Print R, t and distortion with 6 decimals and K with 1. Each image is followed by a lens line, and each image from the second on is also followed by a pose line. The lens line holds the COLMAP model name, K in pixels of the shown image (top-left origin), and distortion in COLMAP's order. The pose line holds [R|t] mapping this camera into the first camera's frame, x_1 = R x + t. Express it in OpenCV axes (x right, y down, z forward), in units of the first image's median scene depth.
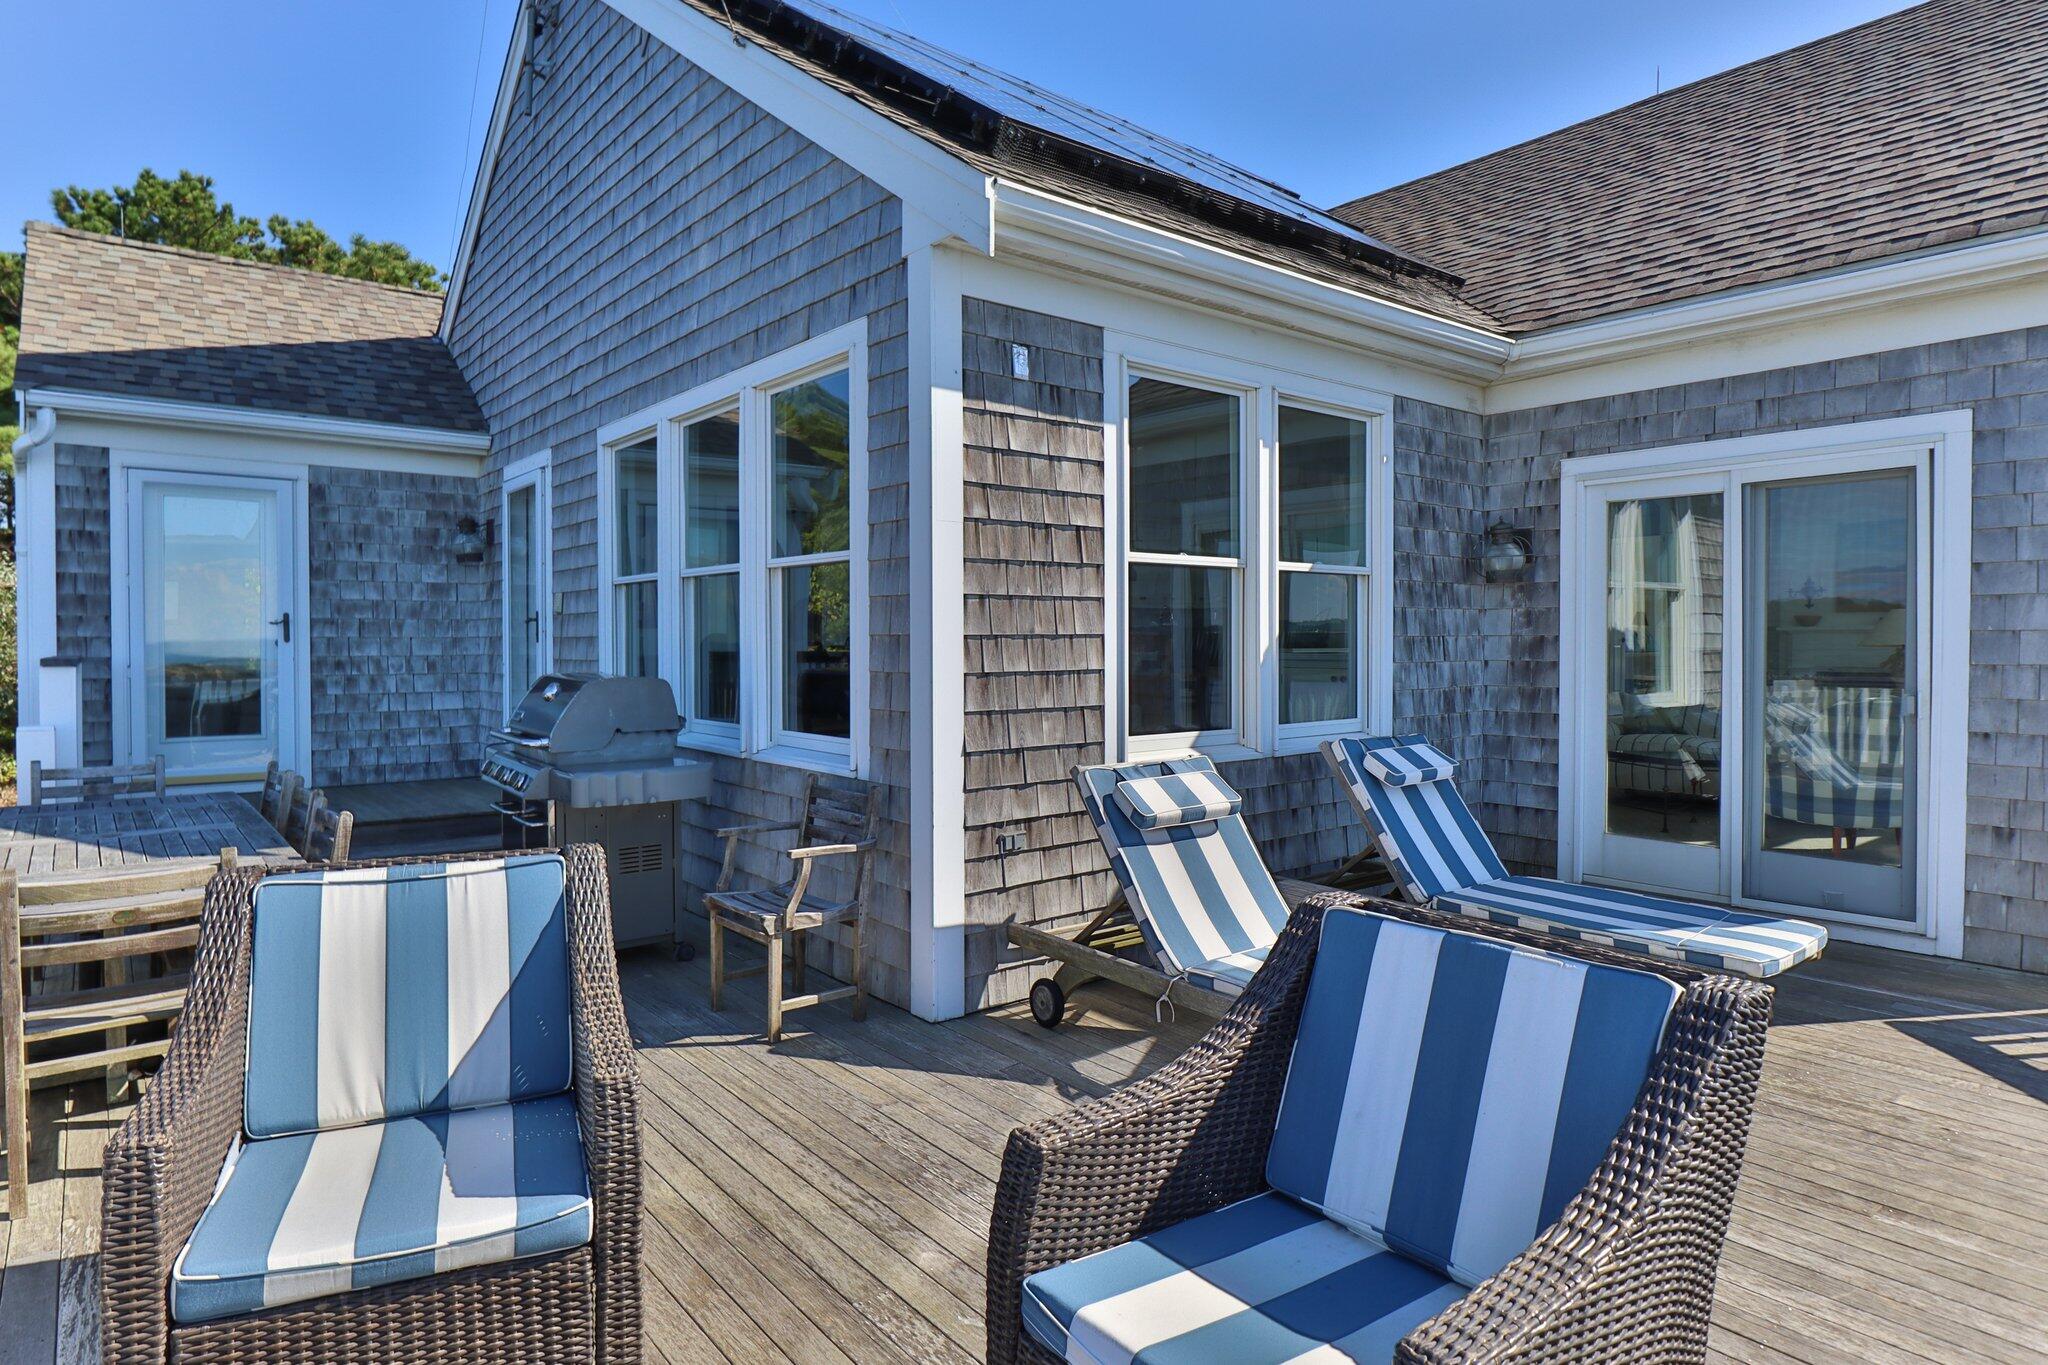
lens RADIAL K [[1170.4, 0, 1024.0], [0, 1170.4, 682.5], [0, 0, 1]] dist [0.001966, 0.001040]
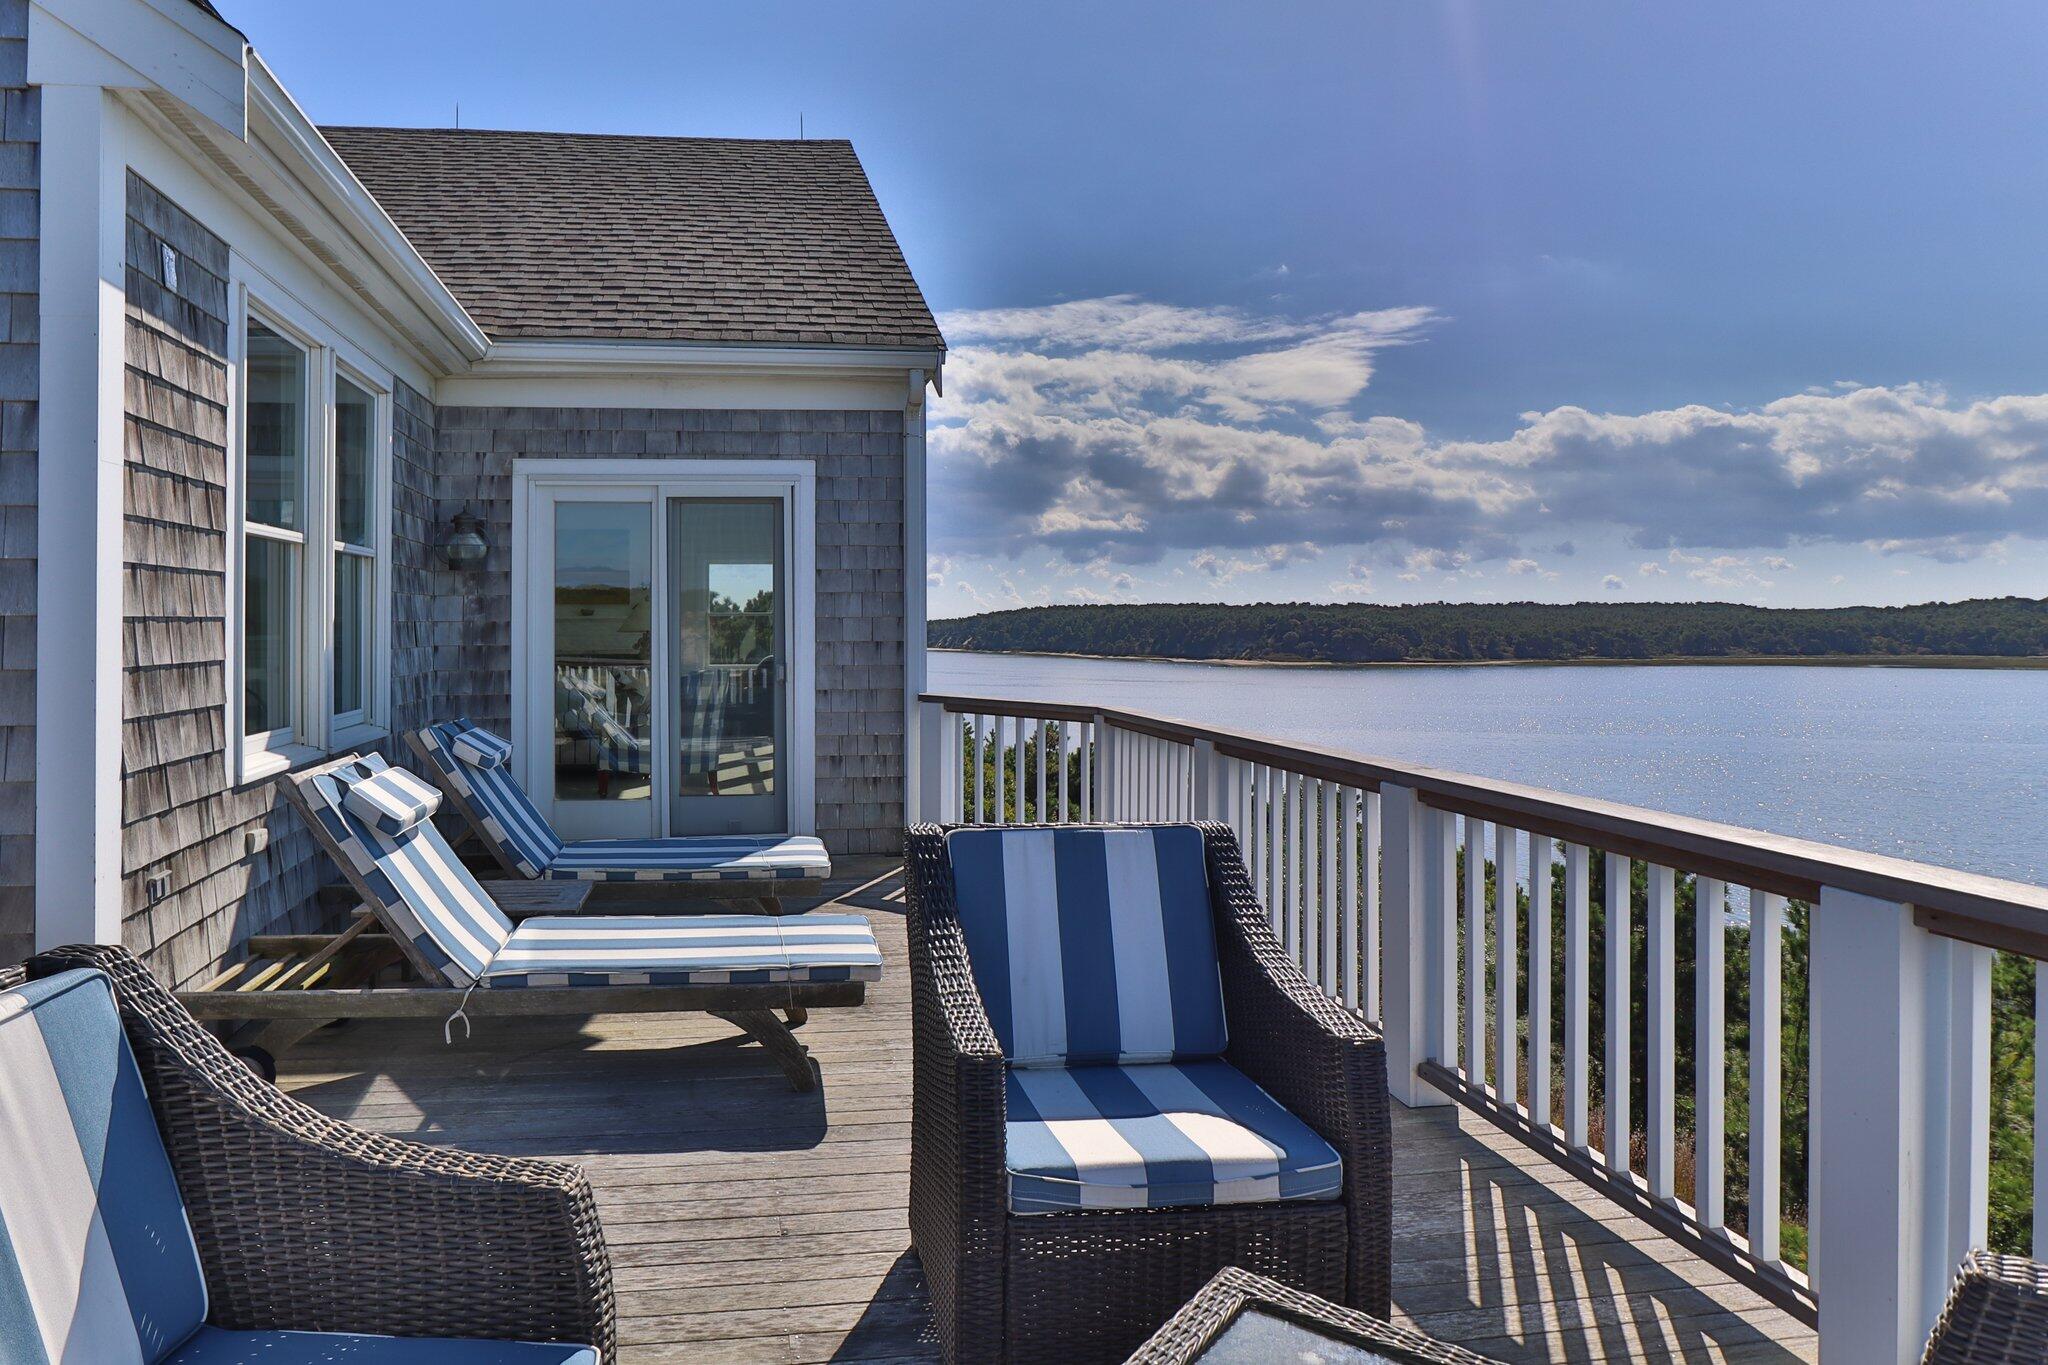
lens RADIAL K [[1099.8, 0, 1024.1], [0, 1099.8, 630.5], [0, 0, 1]] dist [0.000865, 0.002056]
pose [[0.554865, -0.007088, 0.831910, -0.154896], [0.034995, 0.999277, -0.014827, -0.000562], [-0.831204, 0.037340, 0.554712, 0.065065]]
